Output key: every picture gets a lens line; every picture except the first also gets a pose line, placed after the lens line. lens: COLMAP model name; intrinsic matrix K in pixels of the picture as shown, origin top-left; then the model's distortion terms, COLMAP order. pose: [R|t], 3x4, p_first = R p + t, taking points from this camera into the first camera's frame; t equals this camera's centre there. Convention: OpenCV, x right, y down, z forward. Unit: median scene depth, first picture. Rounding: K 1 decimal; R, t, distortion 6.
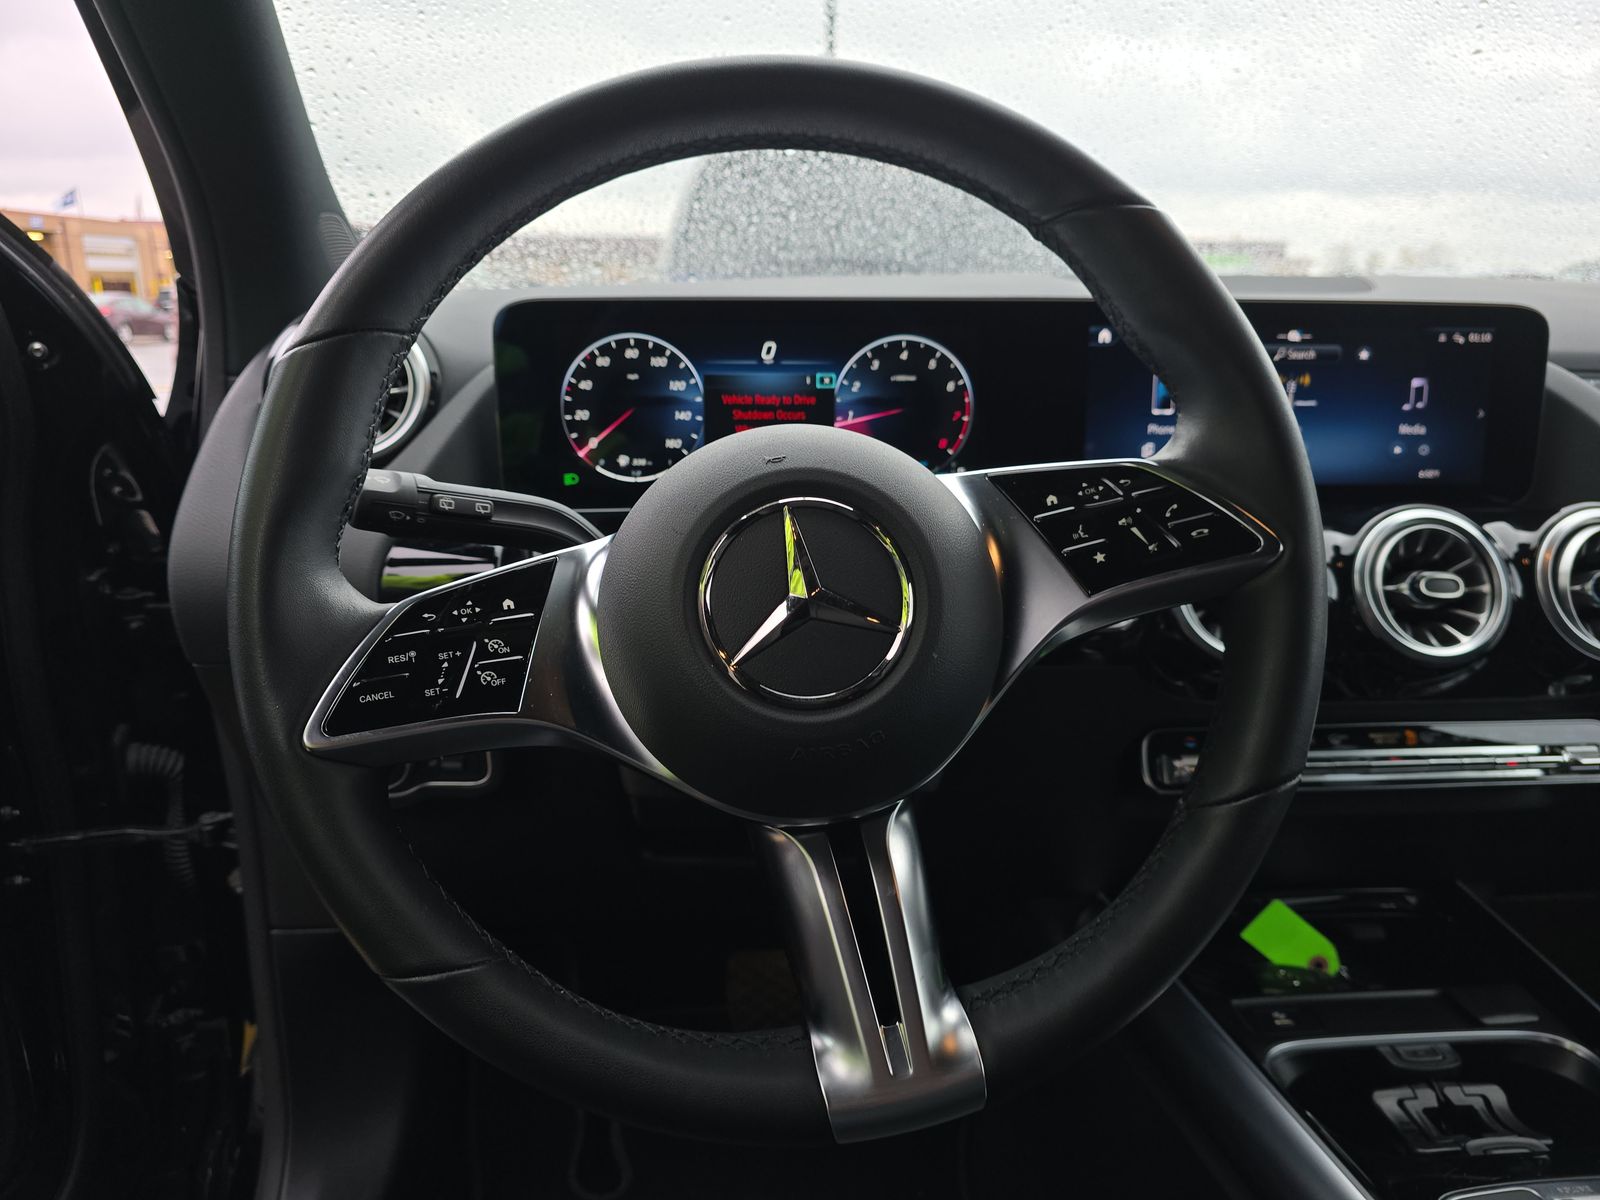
lens RADIAL K [[1032.6, 0, 806.8], [0, 1032.6, 603.1], [0, 0, 1]] dist [0.069368, -0.110255]
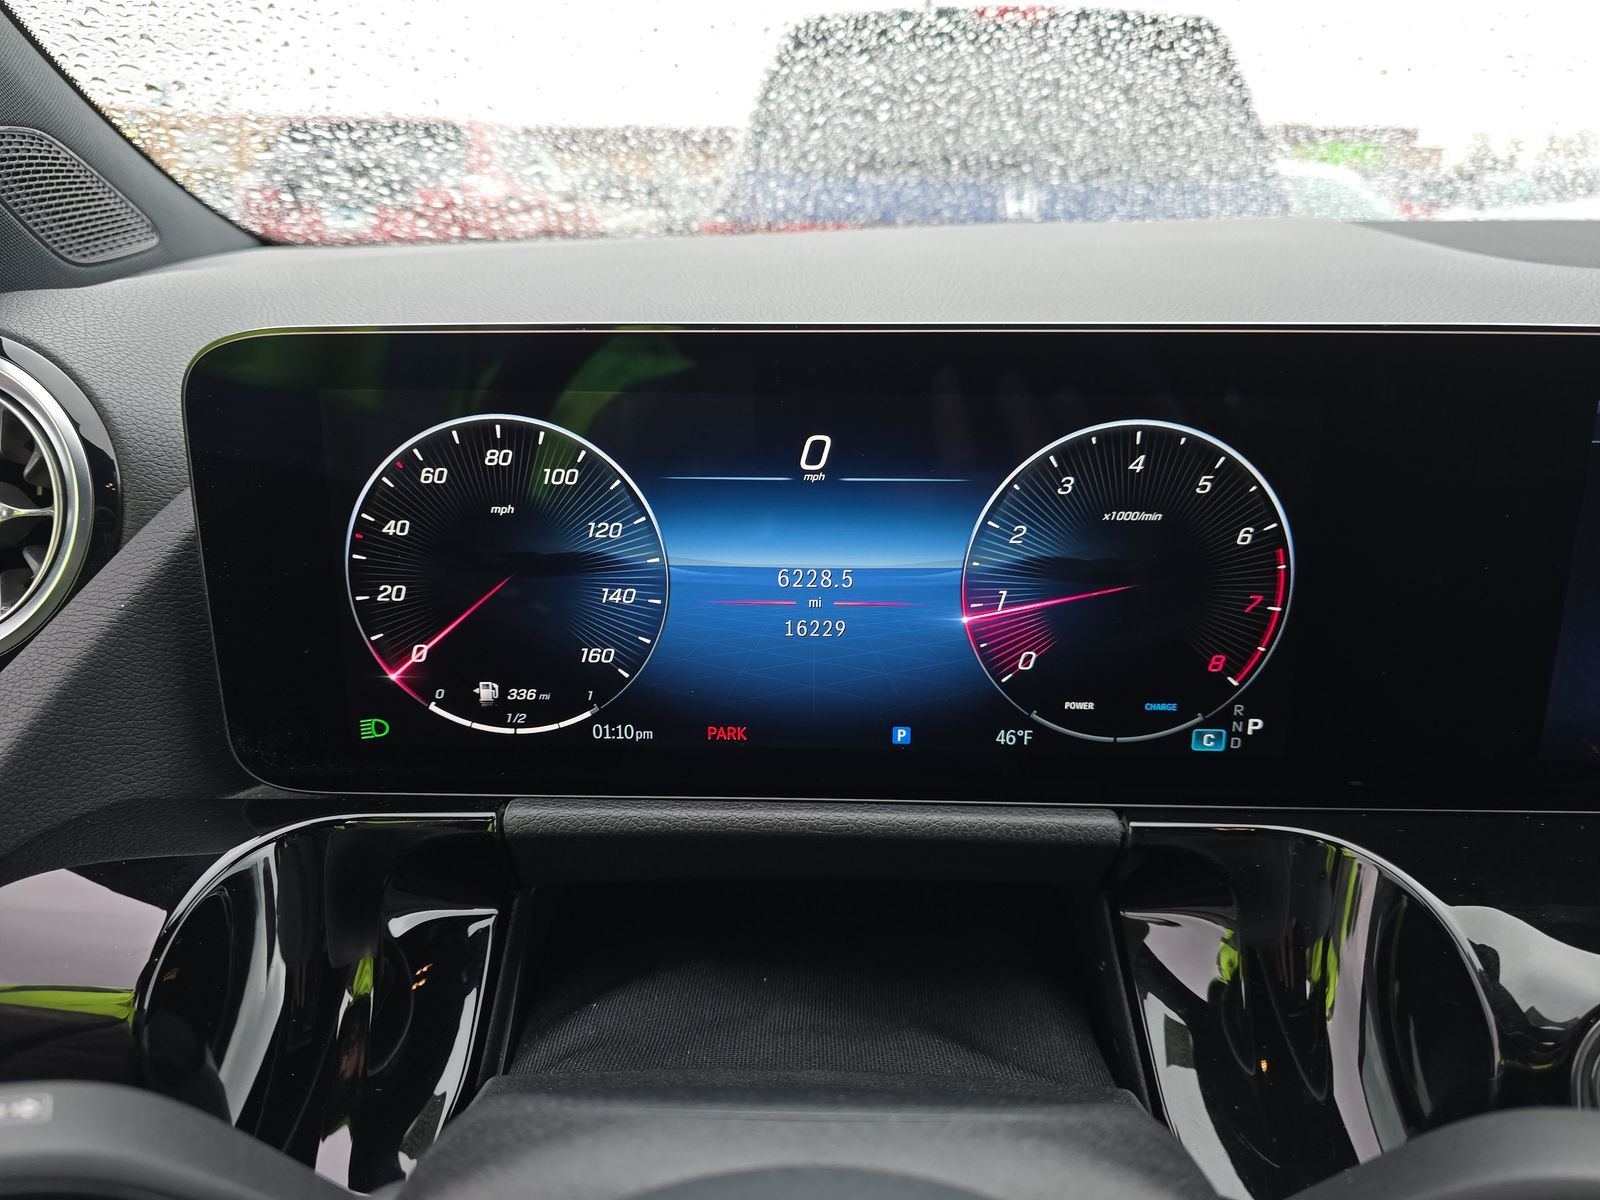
lens RADIAL K [[1073.1, 0, 809.4], [0, 1073.1, 600.8], [0, 0, 1]] dist [0.014587, -0.000574]
pose [[0.997024, 0.025130, -0.072880, -0.005691], [-0.019360, 0.996701, 0.078822, -0.215009], [0.074621, -0.077176, 0.994221, 0.551196]]
